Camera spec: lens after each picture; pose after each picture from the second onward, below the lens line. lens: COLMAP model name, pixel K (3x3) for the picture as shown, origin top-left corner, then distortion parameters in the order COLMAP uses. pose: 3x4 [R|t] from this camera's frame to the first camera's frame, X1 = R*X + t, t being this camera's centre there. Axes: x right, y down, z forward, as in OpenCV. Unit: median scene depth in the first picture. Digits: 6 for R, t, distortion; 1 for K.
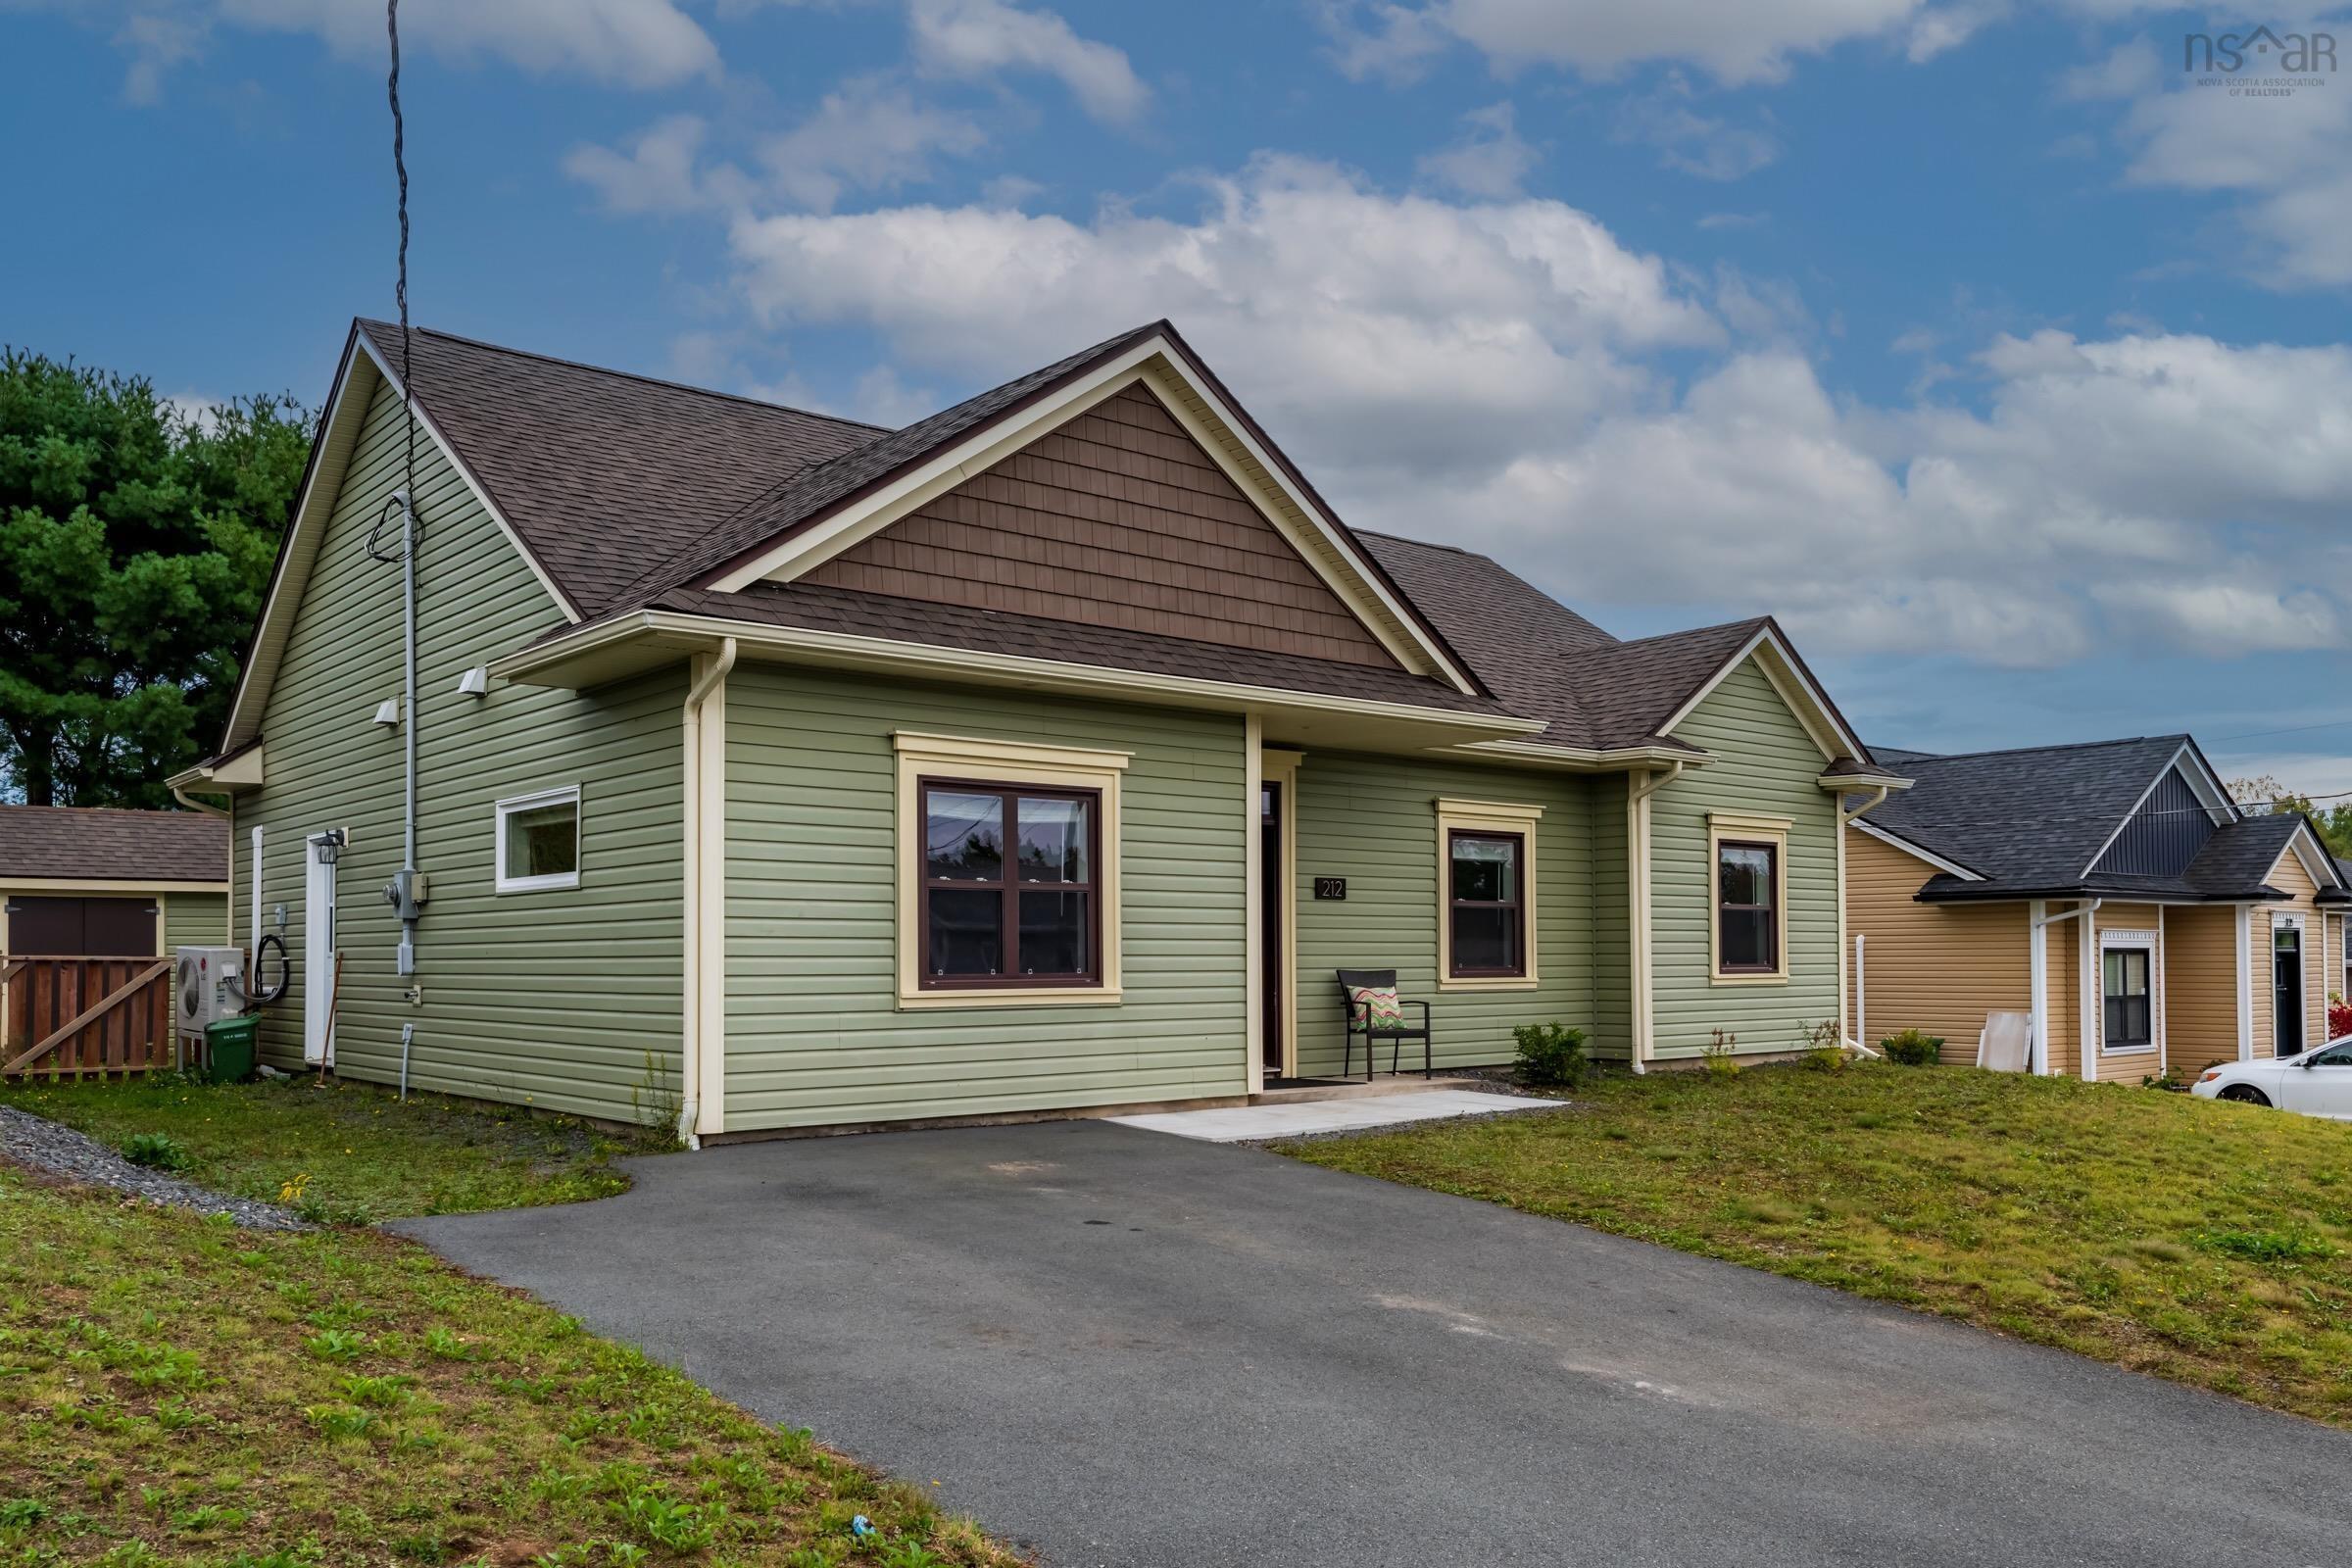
lens RADIAL K [[1778.2, 0, 1175.5], [0, 1778.2, 899.5], [0, 0, 1]] dist [-0.002014, -0.001155]
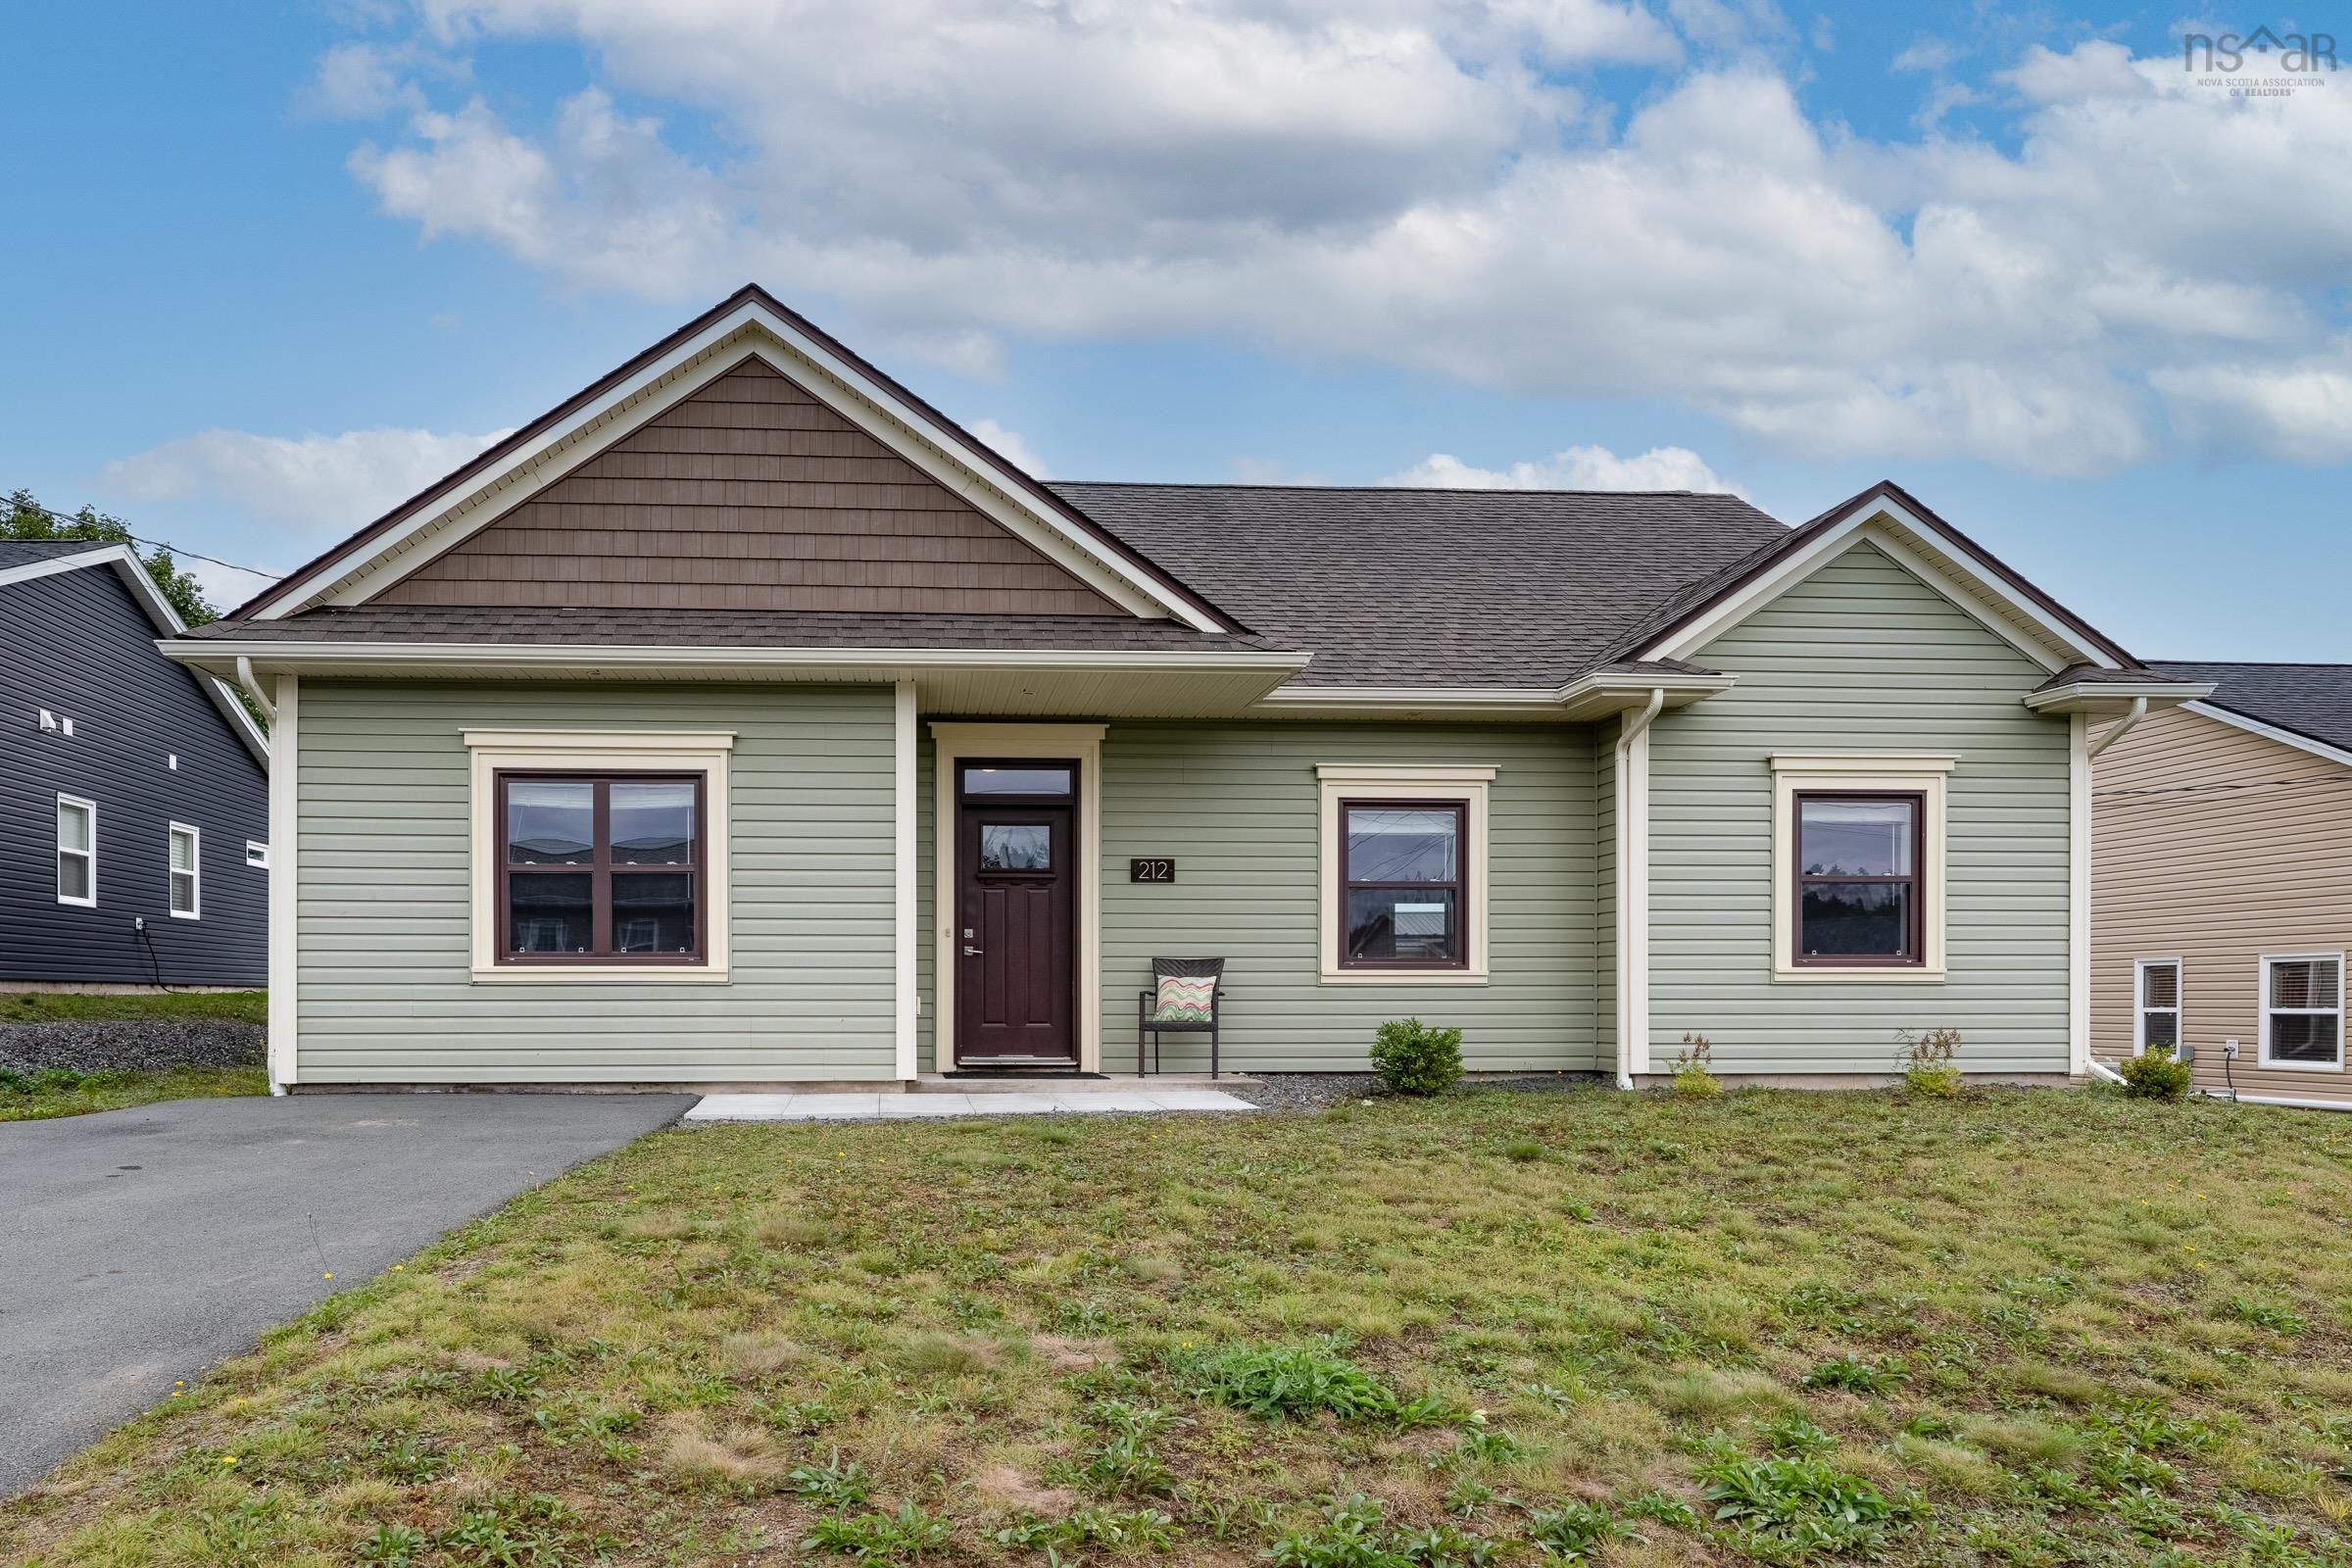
lens RADIAL K [[1353.8, 0, 1175.9], [0, 1353.8, 947.3], [0, 0, 1]] dist [-0.002881, 0.001231]
pose [[0.797084, 0.007305, -0.603824, 0.618220], [0.012307, 0.999523, 0.028337, 0.019284], [0.603743, -0.030019, 0.796614, 0.527189]]
